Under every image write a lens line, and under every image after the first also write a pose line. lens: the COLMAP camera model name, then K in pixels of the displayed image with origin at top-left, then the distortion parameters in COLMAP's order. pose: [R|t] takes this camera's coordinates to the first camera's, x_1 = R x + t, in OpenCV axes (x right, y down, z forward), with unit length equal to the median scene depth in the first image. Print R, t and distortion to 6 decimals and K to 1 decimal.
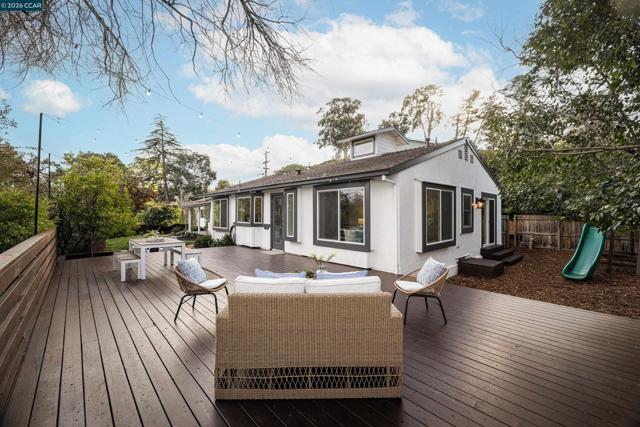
lens RADIAL K [[268.0, 0, 318.8], [0, 268.0, 213.2], [0, 0, 1]] dist [0.000284, -0.000567]
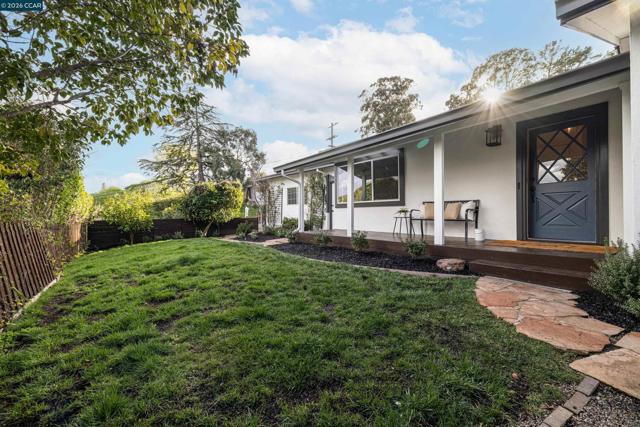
lens RADIAL K [[268.0, 0, 314.9], [0, 268.0, 213.7], [0, 0, 1]] dist [0.000284, -0.000567]
pose [[0.996707, -0.005305, -0.080914, -0.191127], [0.005272, 0.999986, -0.000629, 0.019218], [0.080917, 0.000200, 0.996721, 0.271400]]
